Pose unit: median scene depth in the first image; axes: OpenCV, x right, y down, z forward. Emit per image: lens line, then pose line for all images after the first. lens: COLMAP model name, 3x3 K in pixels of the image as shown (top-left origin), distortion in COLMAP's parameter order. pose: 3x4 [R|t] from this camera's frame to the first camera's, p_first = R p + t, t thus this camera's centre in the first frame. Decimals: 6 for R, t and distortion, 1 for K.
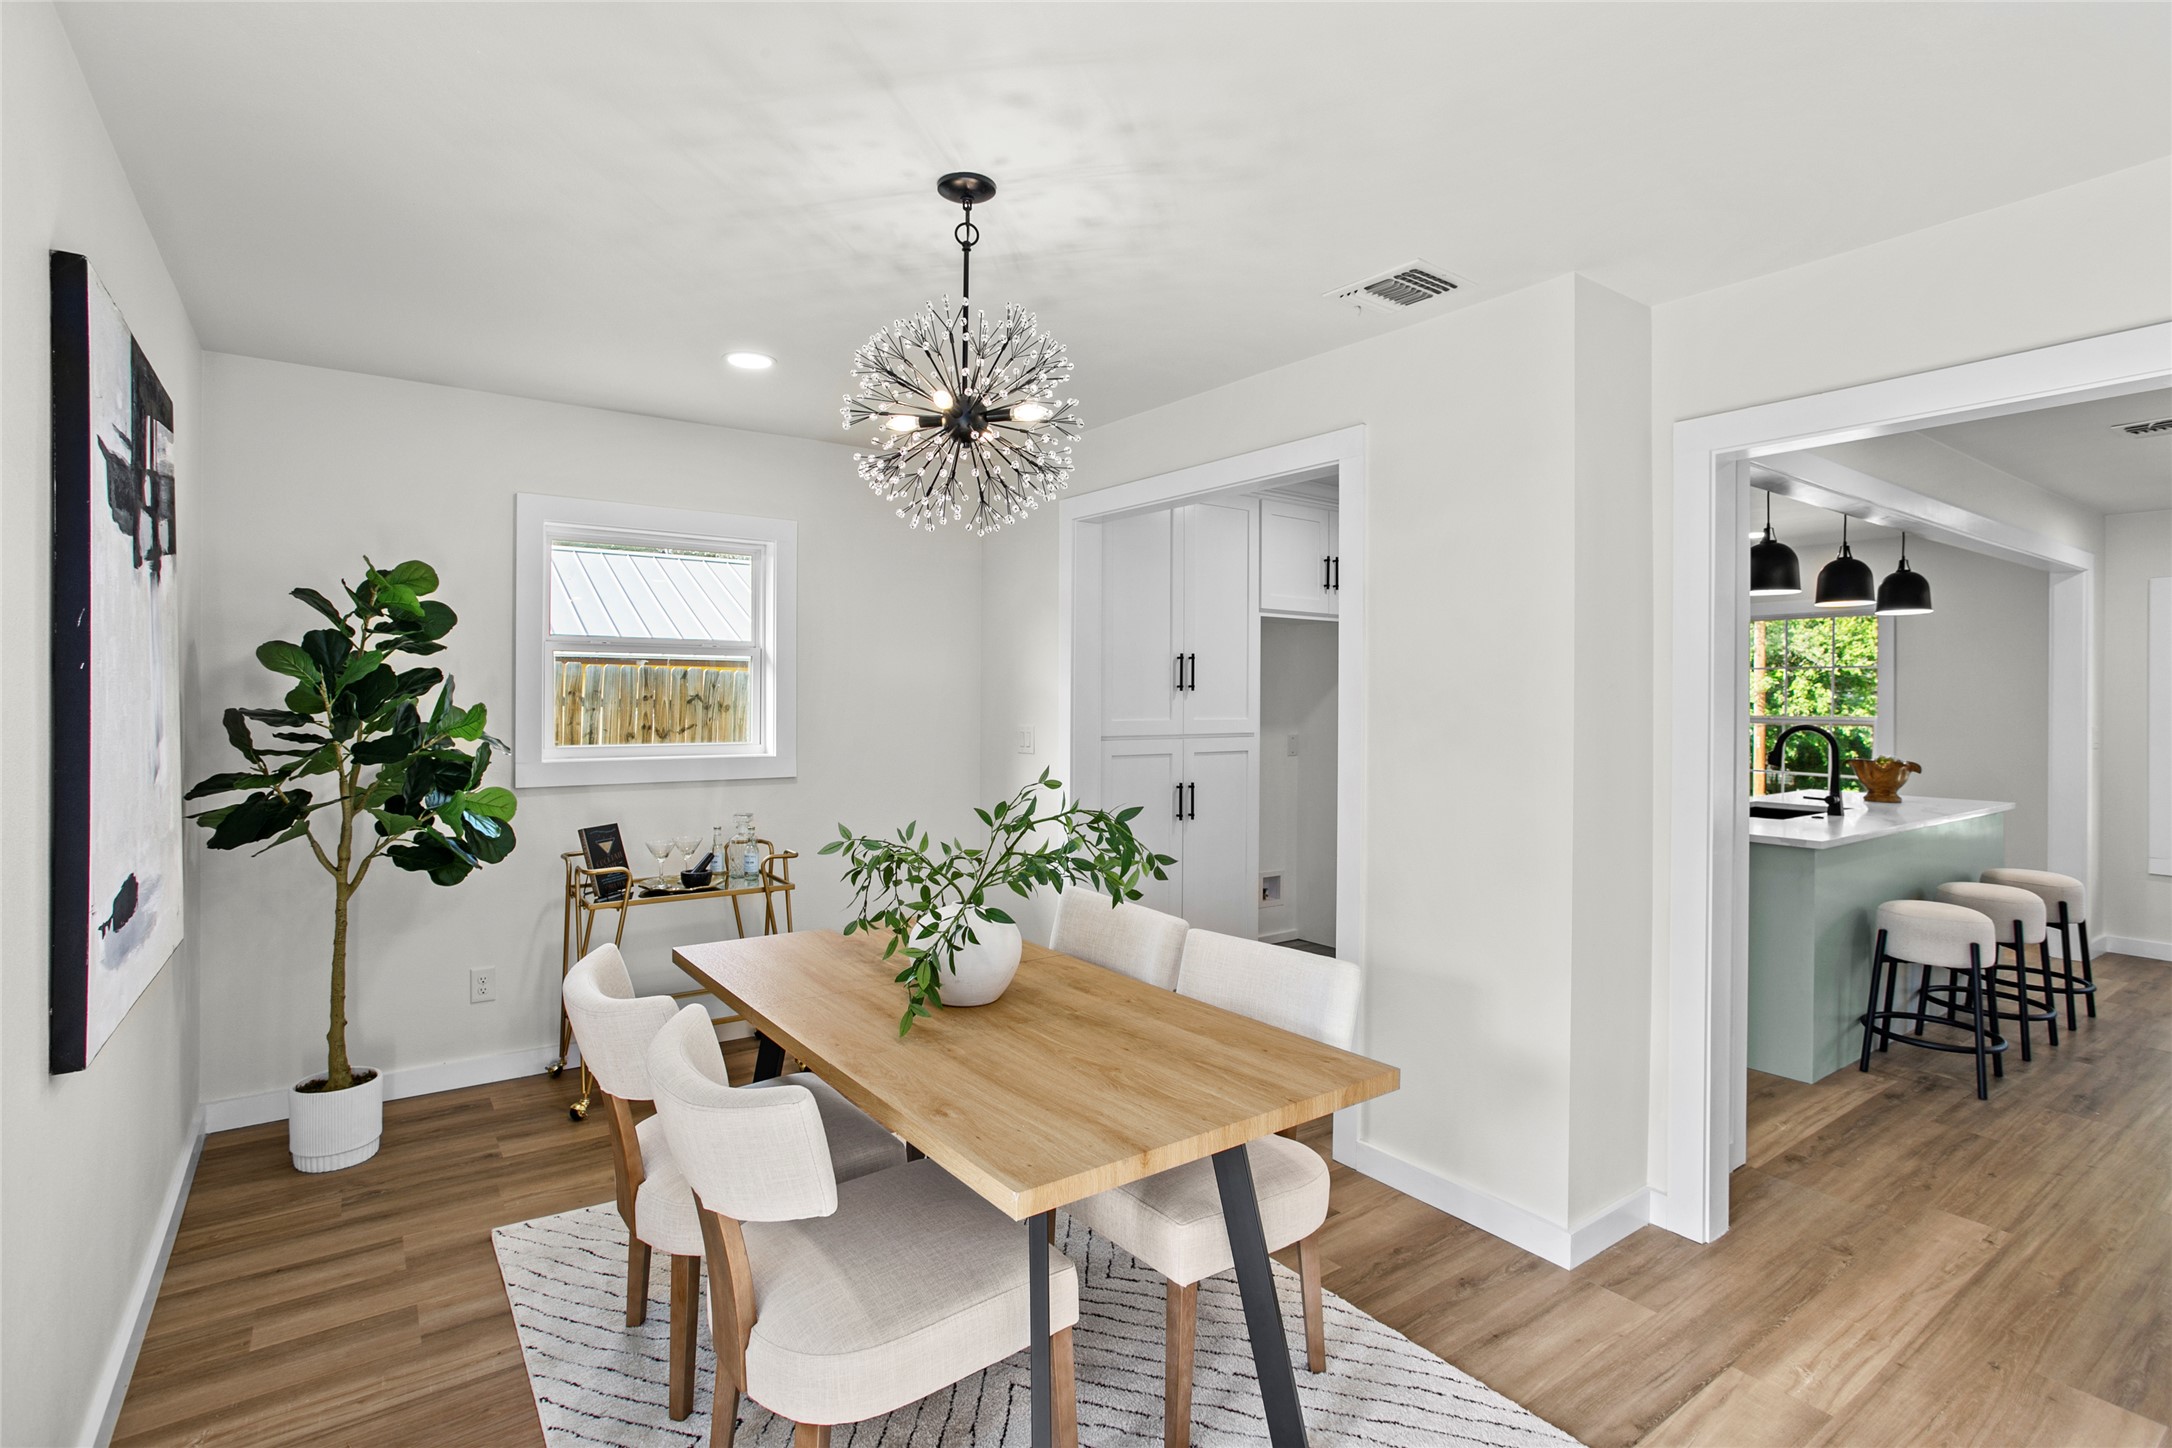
lens RADIAL K [[1044.1, 0, 1042.3], [0, 1044.1, 695.8], [0, 0, 1]] dist [-0.030025, 0.016383]
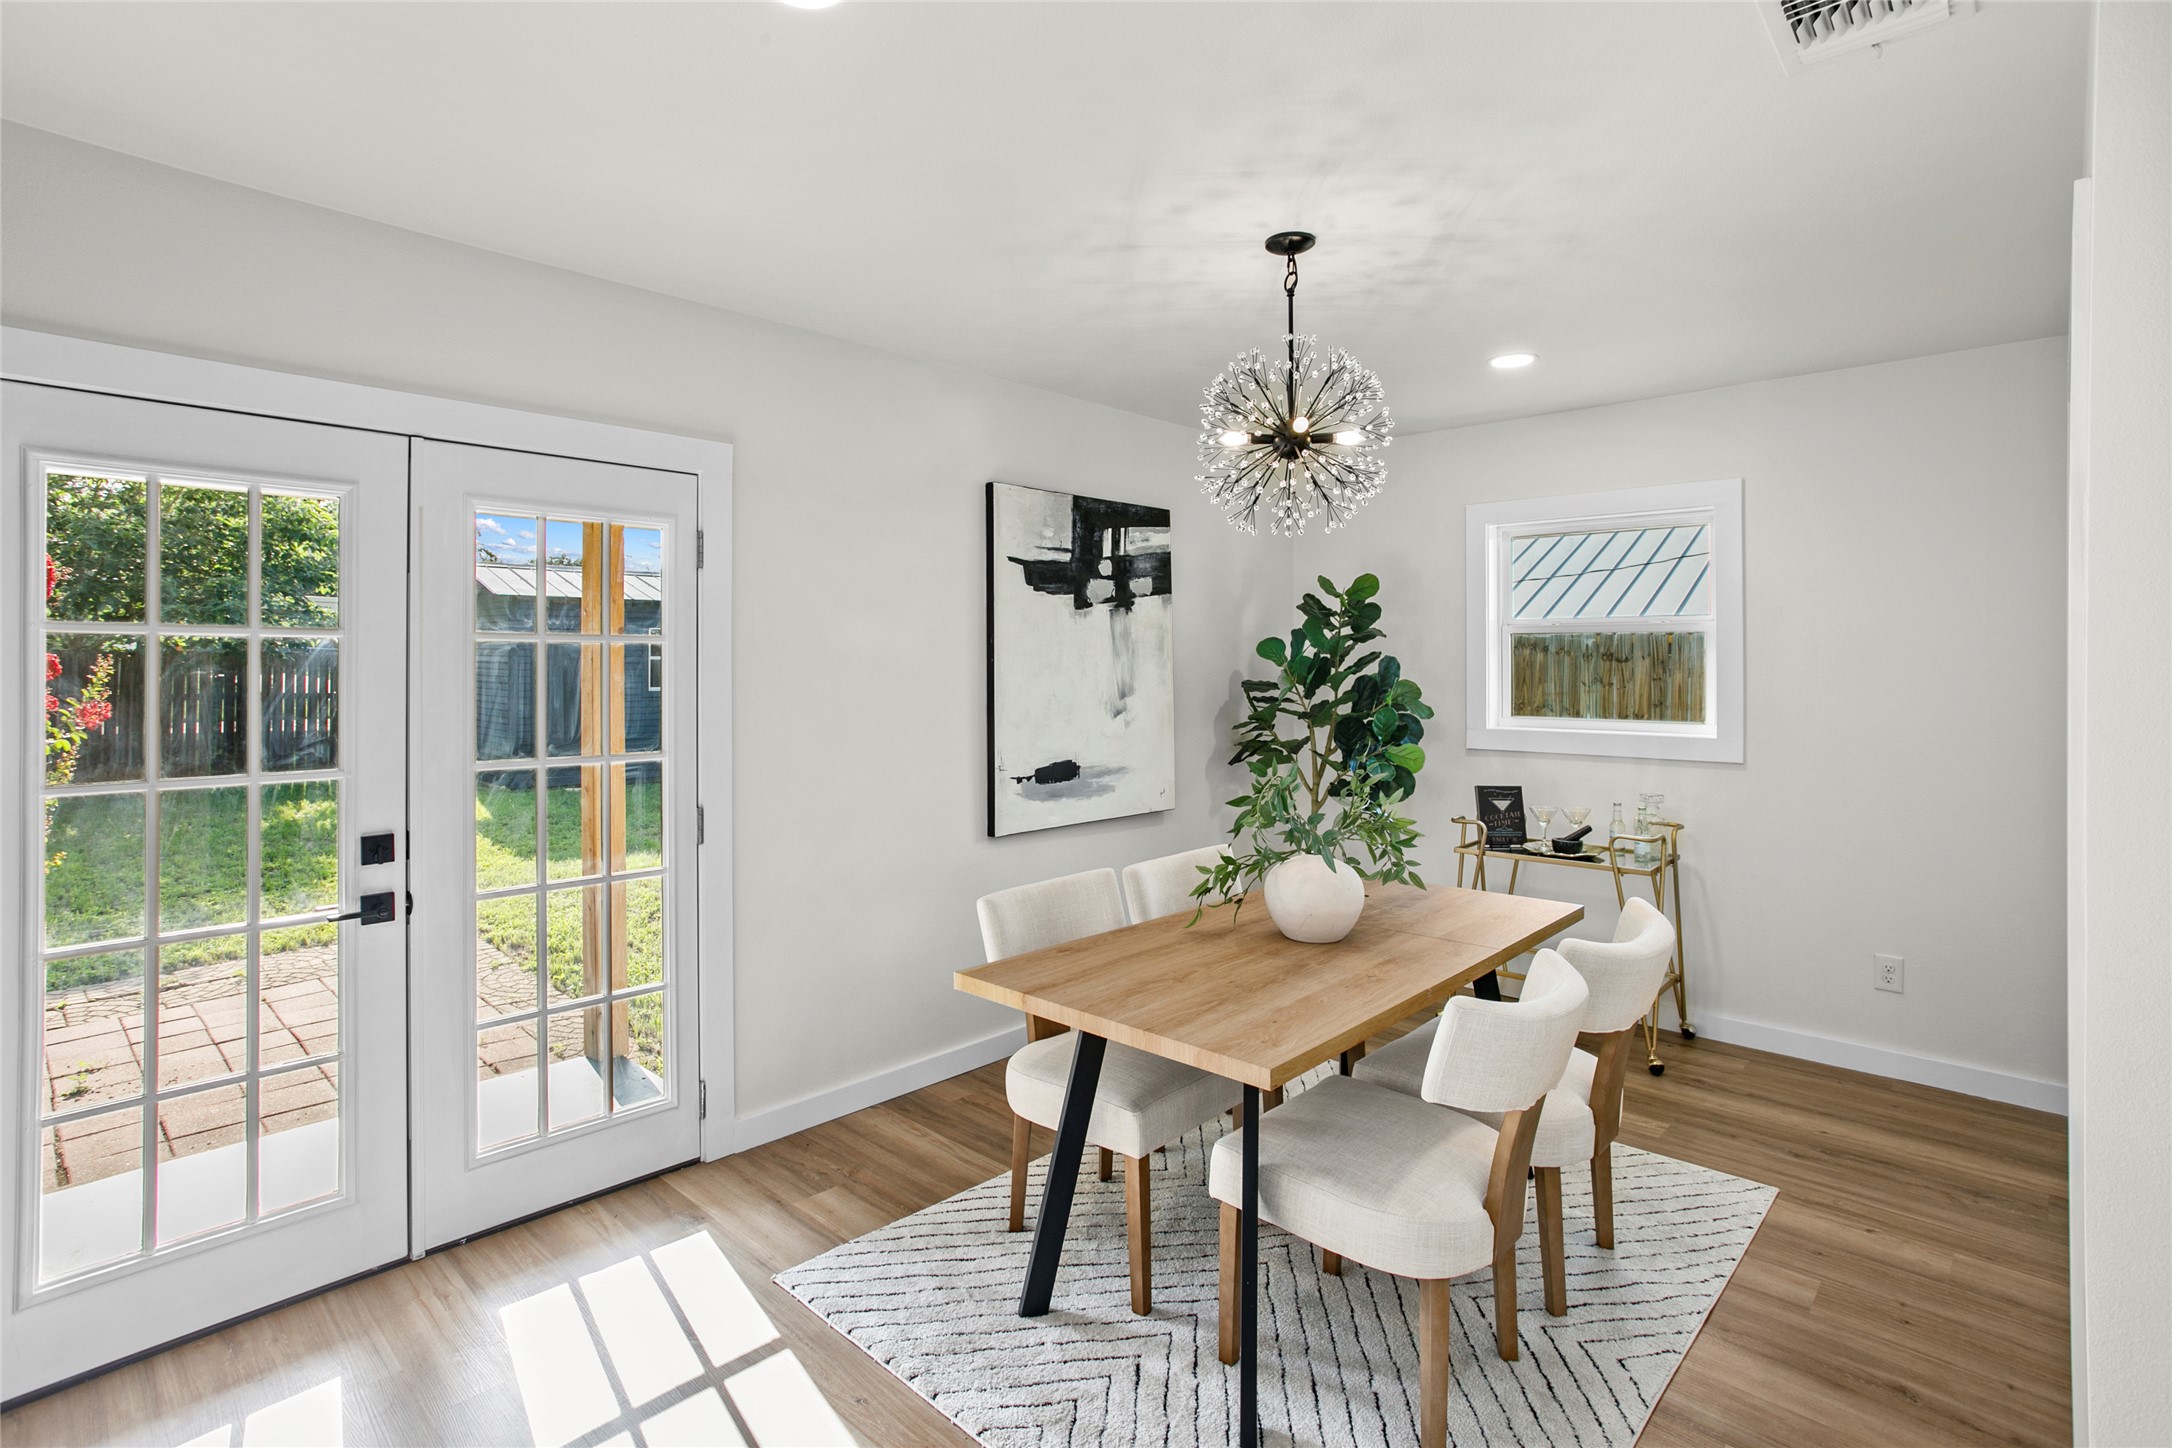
lens RADIAL K [[1044.1, 0, 1081.2], [0, 1044.1, 664.1], [0, 0, 1]] dist [-0.030025, 0.016383]
pose [[0.211127, -0.007500, -0.977430, 1.013646], [0.002285, 0.999972, -0.007180, -0.003897], [0.977456, -0.000718, 0.211138, 0.514151]]
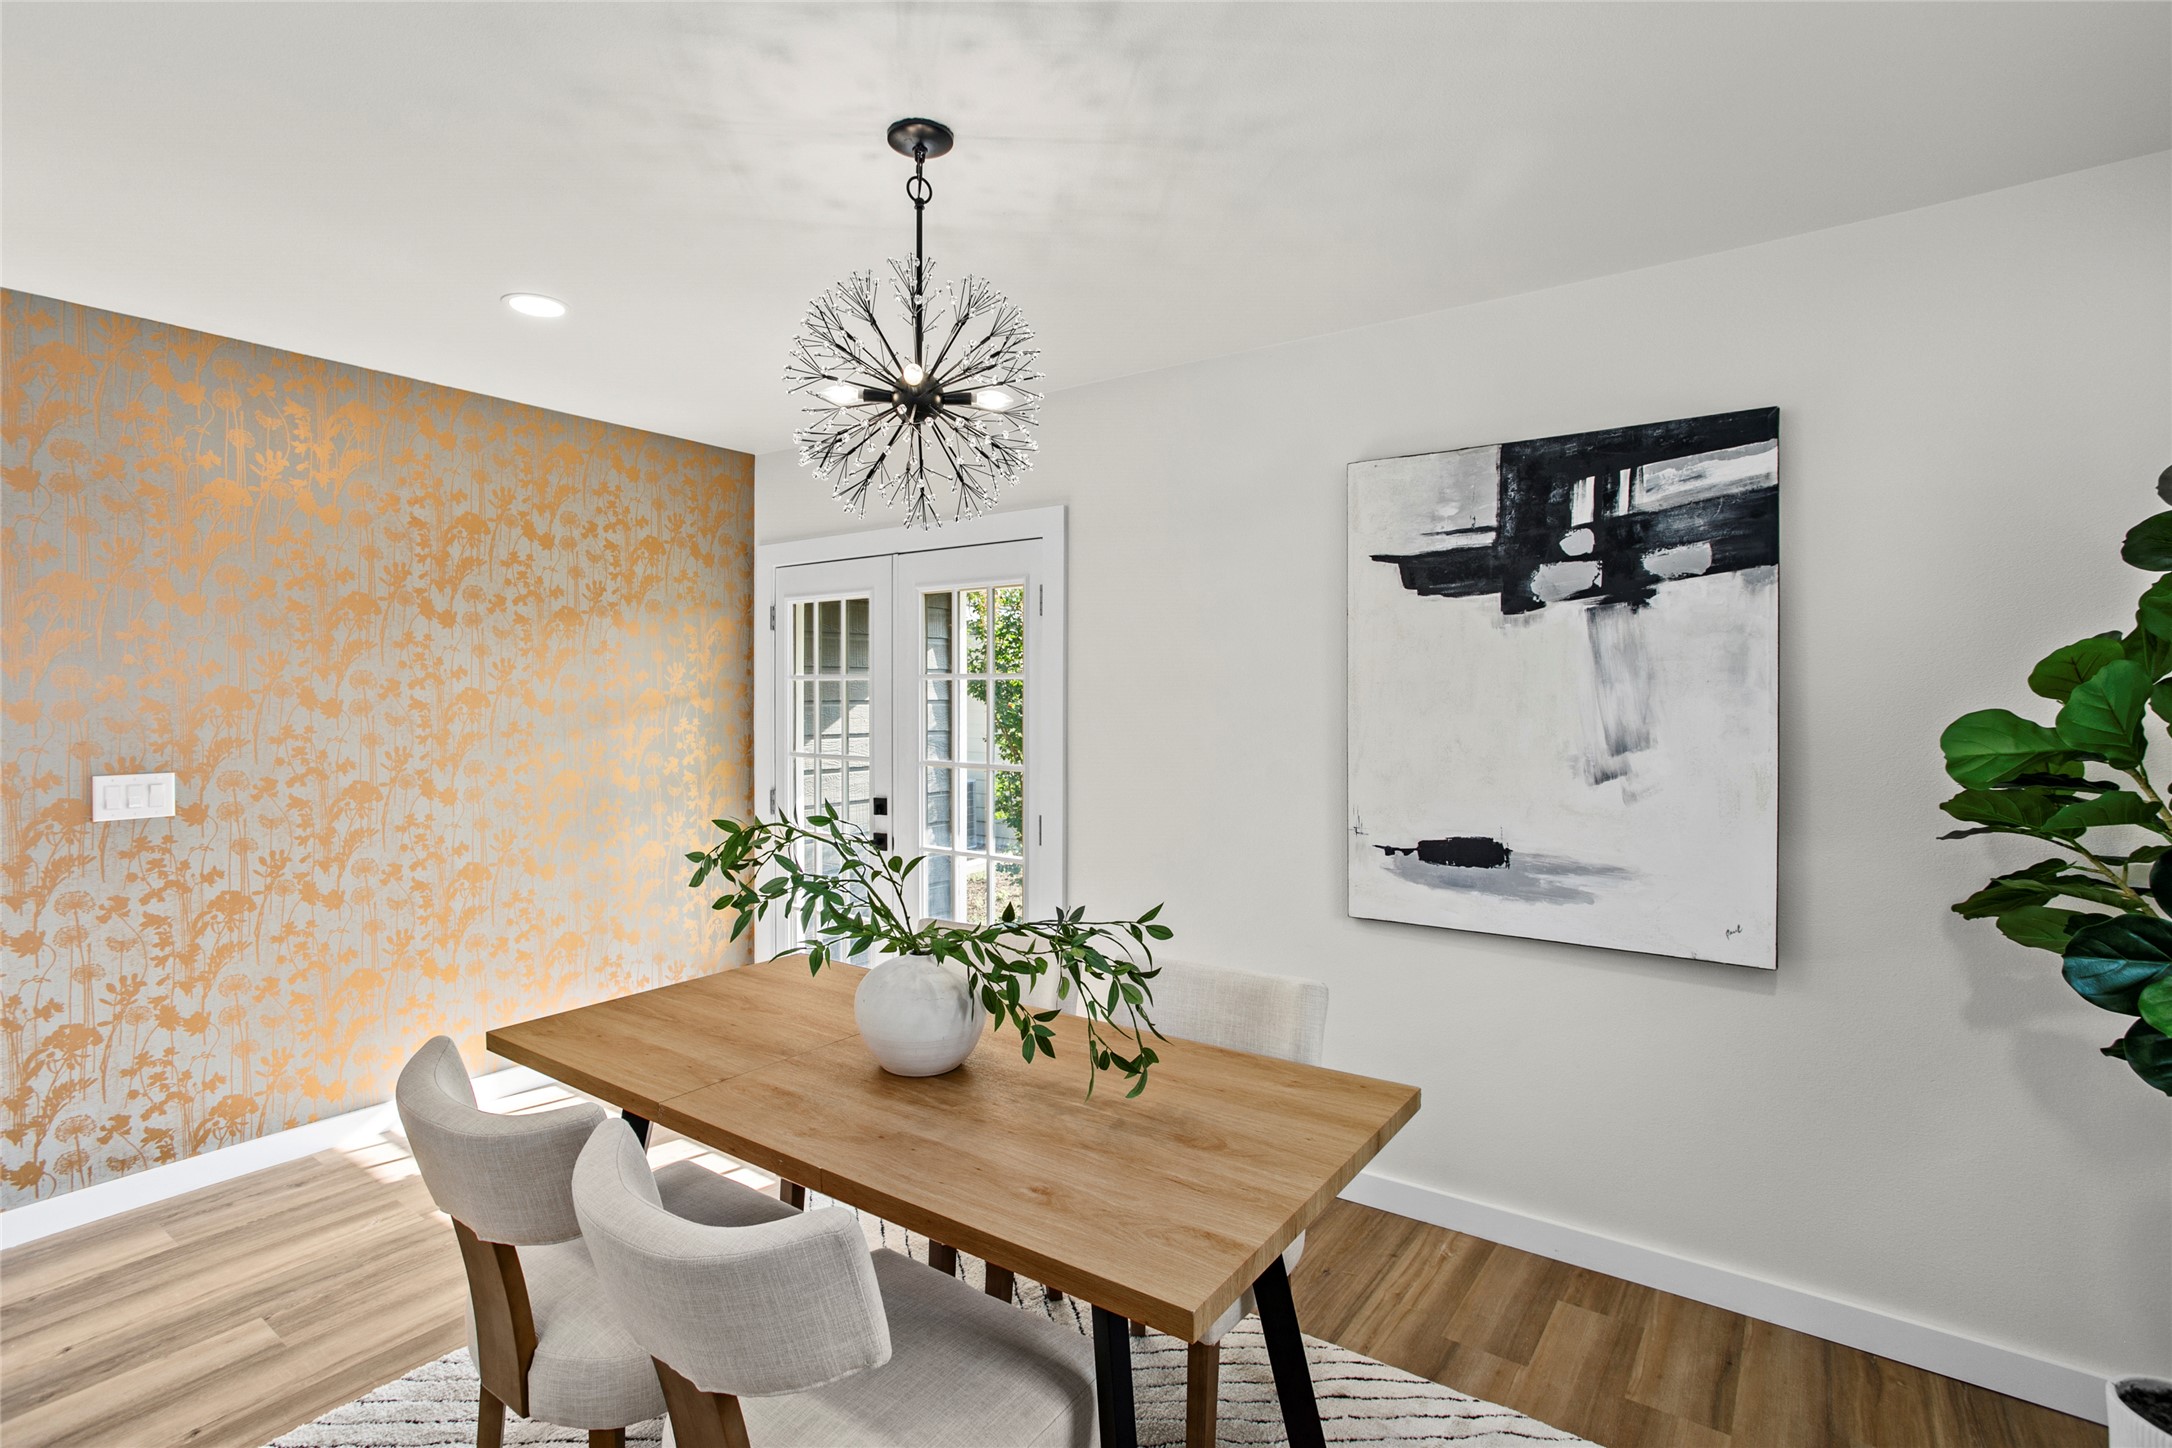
lens RADIAL K [[1044.1, 0, 1084.7], [0, 1044.1, 714.7], [0, 0, 1]] dist [-0.030025, 0.016383]
pose [[-0.936630, -0.003268, -0.350306, 0.103278], [-0.008498, 0.999874, 0.013393, -0.008220], [0.350218, 0.015521, -0.936539, 1.868968]]
